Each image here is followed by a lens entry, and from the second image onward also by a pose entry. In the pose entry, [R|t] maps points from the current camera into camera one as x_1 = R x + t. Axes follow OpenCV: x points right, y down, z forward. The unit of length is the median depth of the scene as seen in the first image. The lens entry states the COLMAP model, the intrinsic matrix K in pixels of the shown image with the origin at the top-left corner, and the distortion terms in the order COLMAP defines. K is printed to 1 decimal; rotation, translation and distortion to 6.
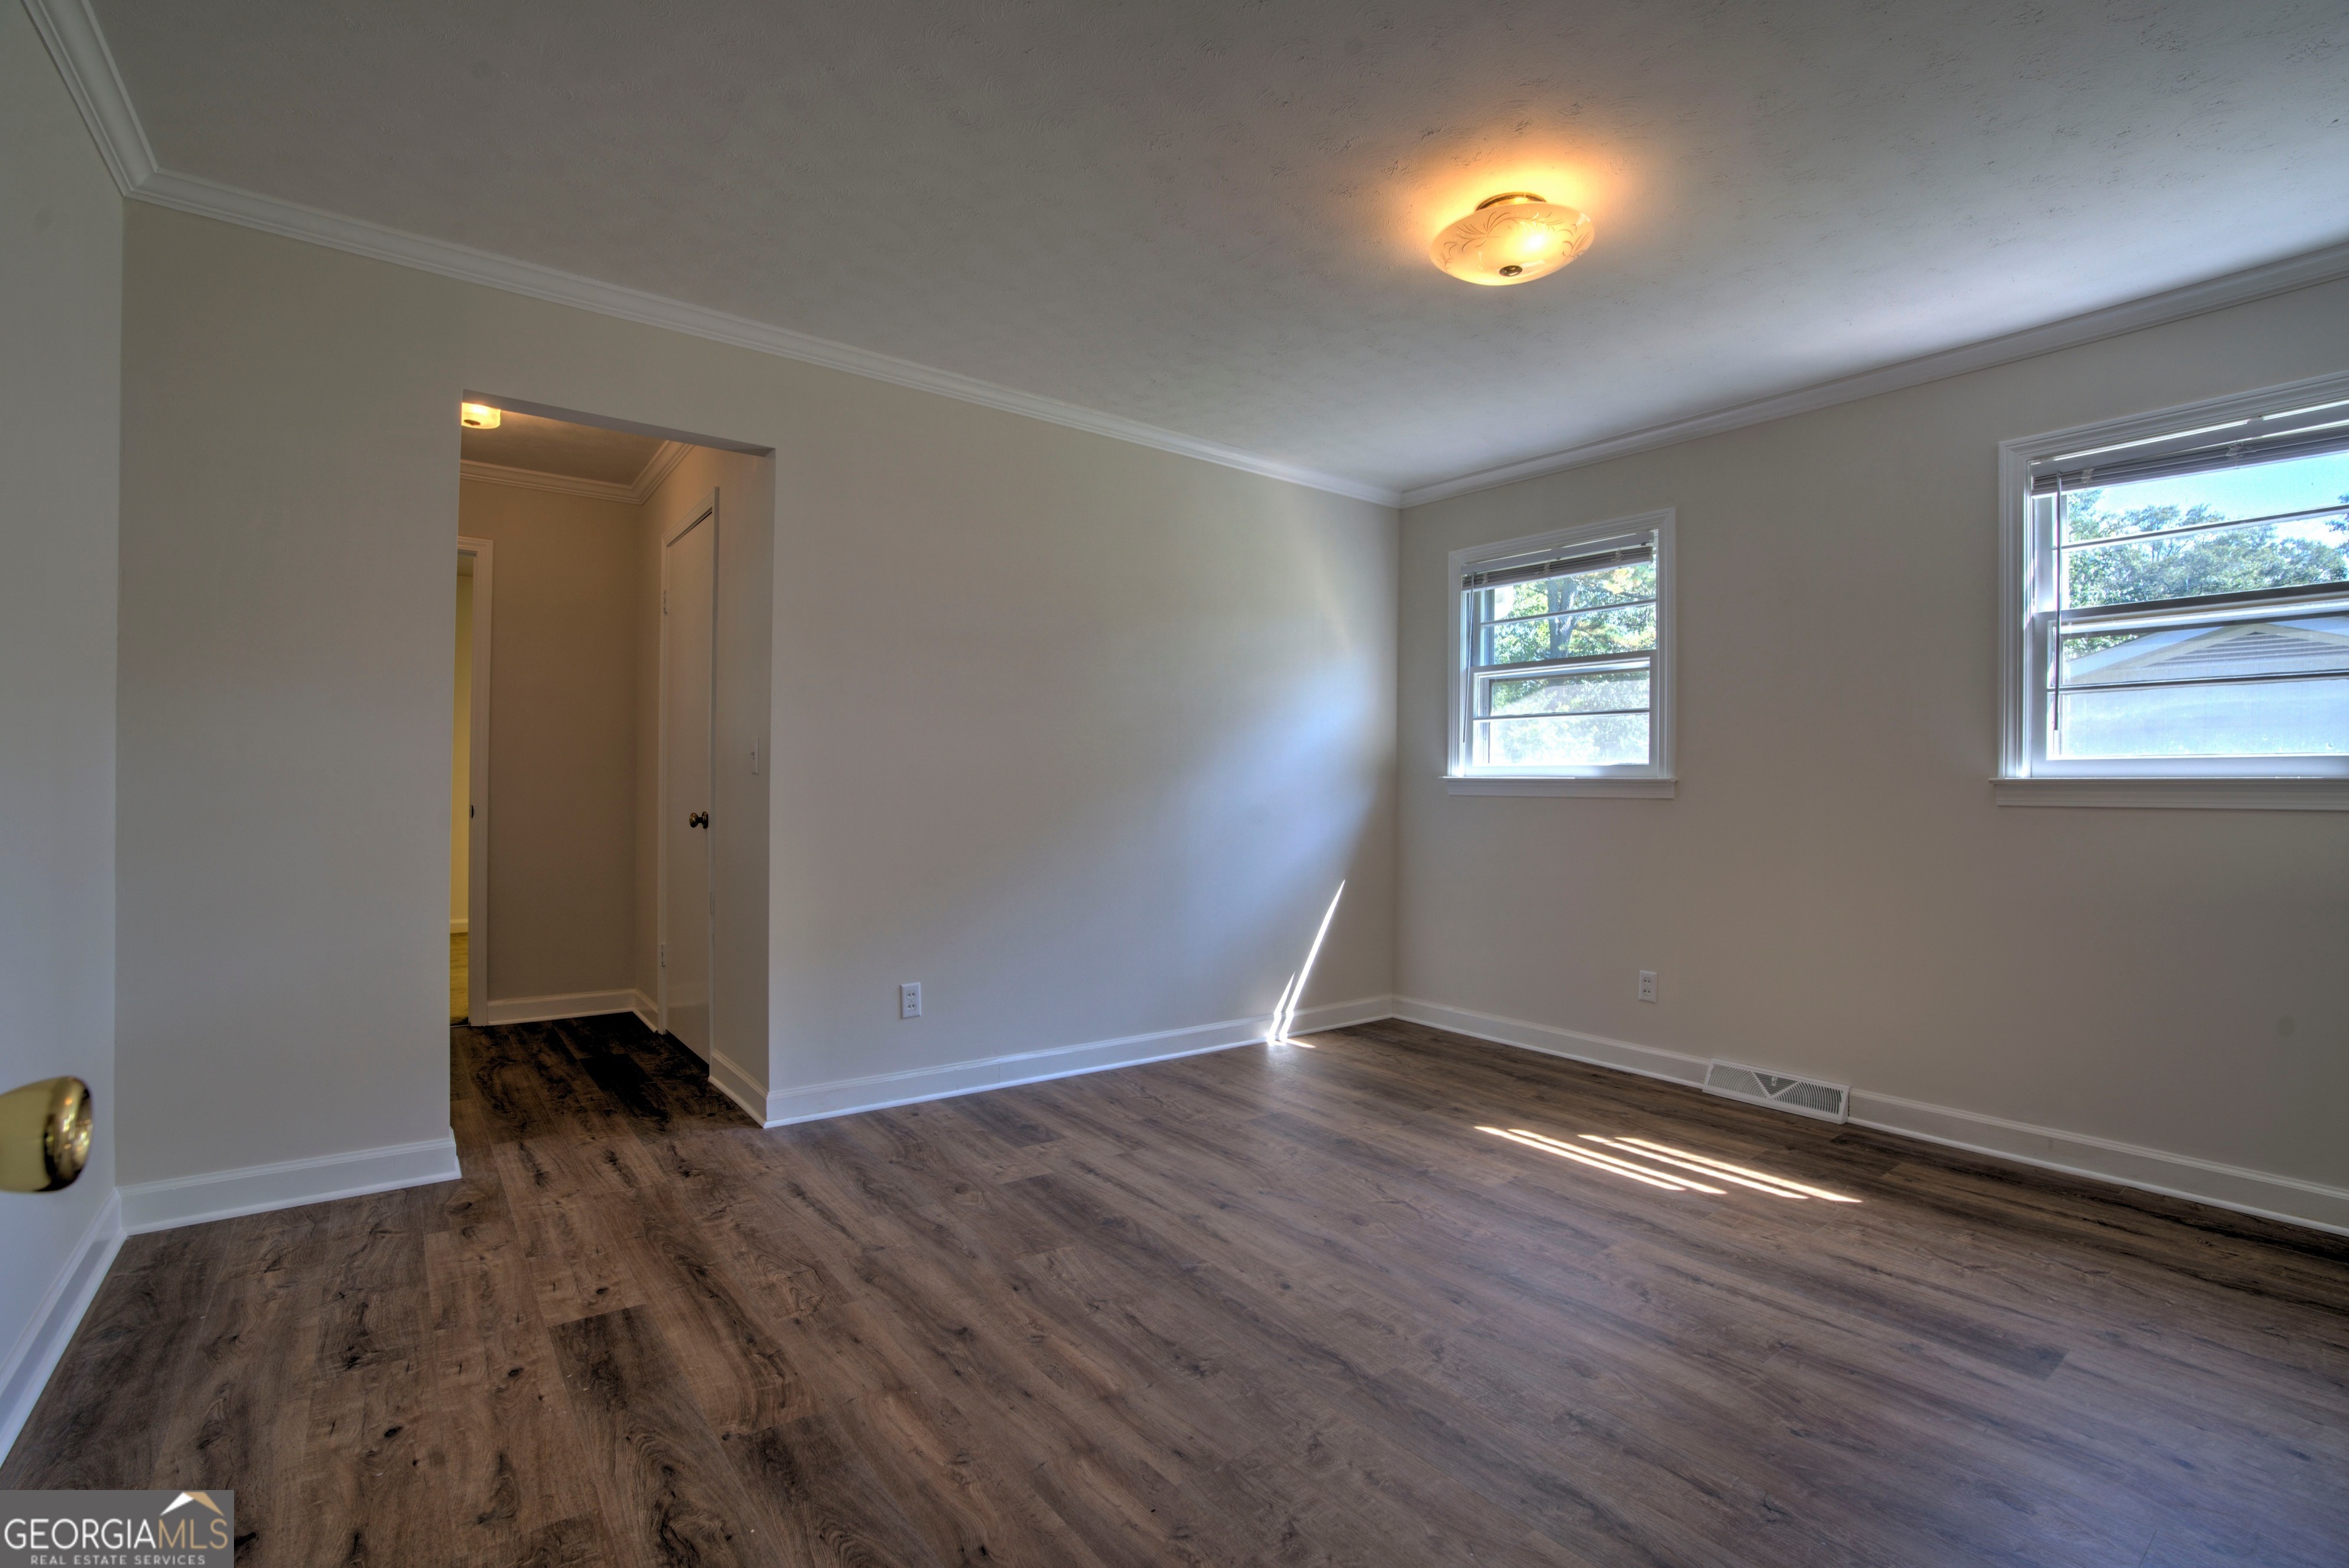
lens RADIAL K [[1057.8, 0, 1174.5], [0, 1057.8, 784.0], [0, 0, 1]] dist [-0.061224, 0.021777]
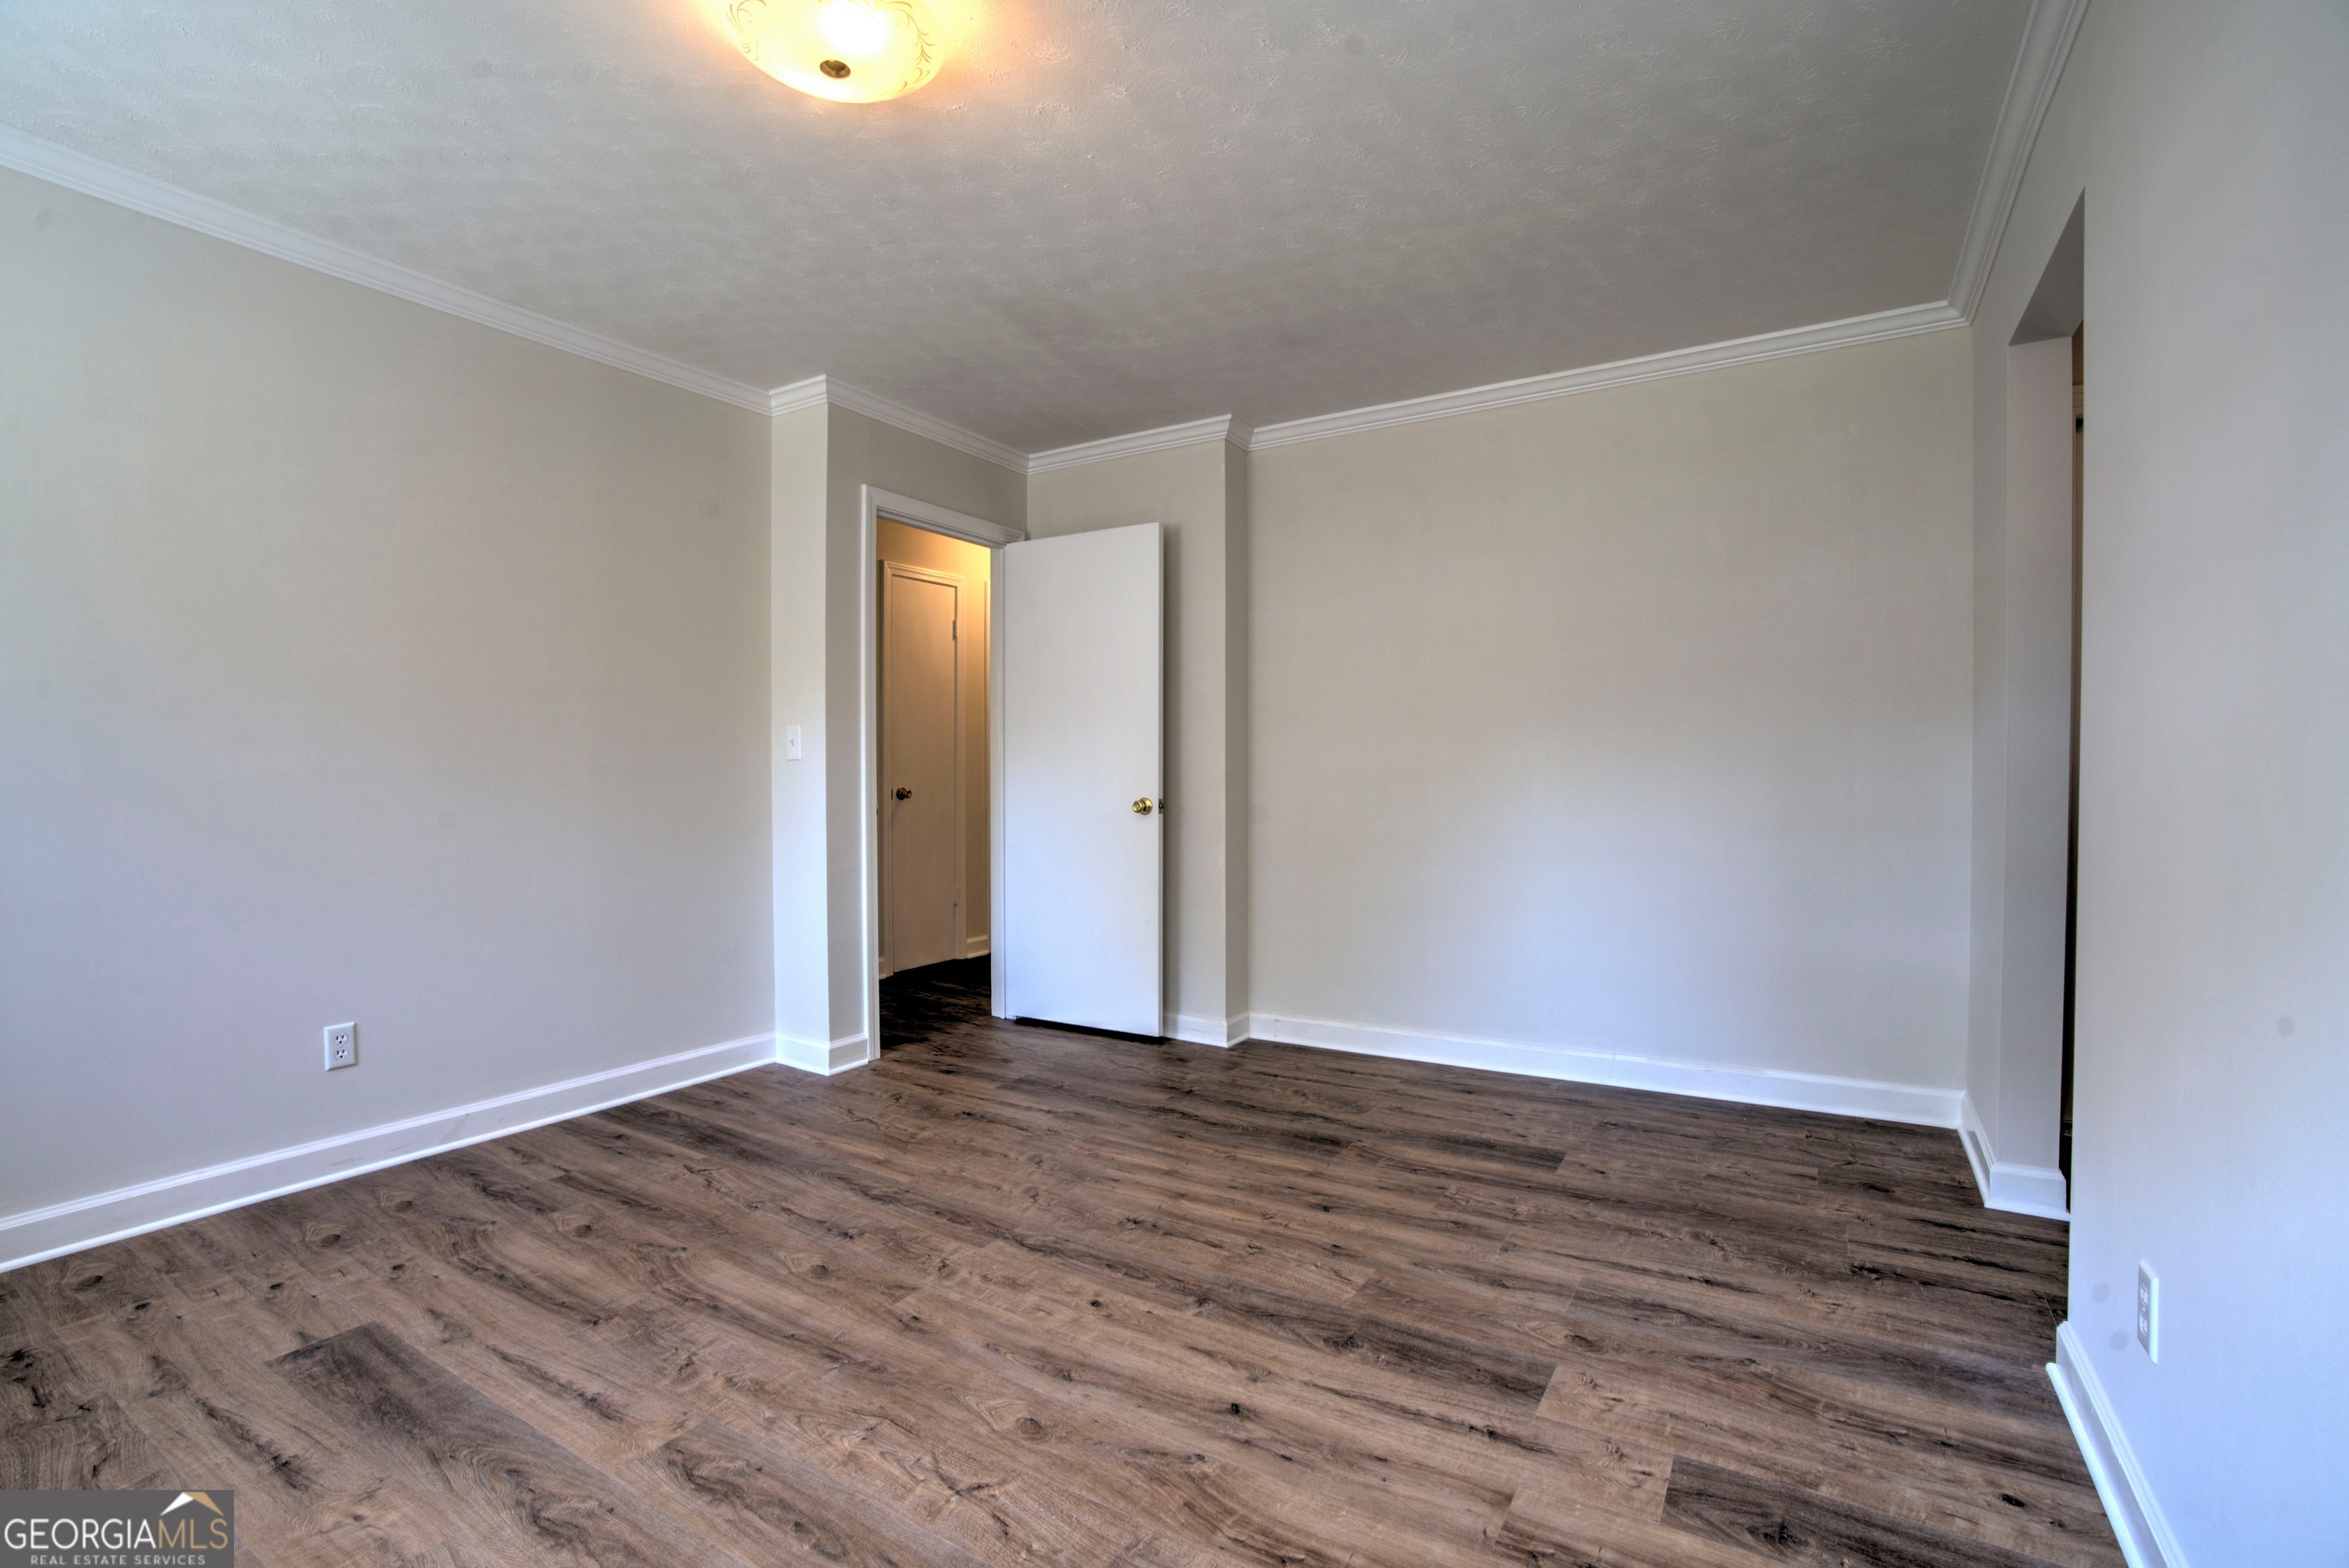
lens RADIAL K [[1057.8, 0, 1174.5], [0, 1057.8, 784.0], [0, 0, 1]] dist [-0.061224, 0.021777]
pose [[-0.932069, -0.005524, -0.362239, 0.386362], [-0.011989, 0.999806, 0.015601, -0.001928], [0.362083, 0.018884, -0.931955, 1.906717]]
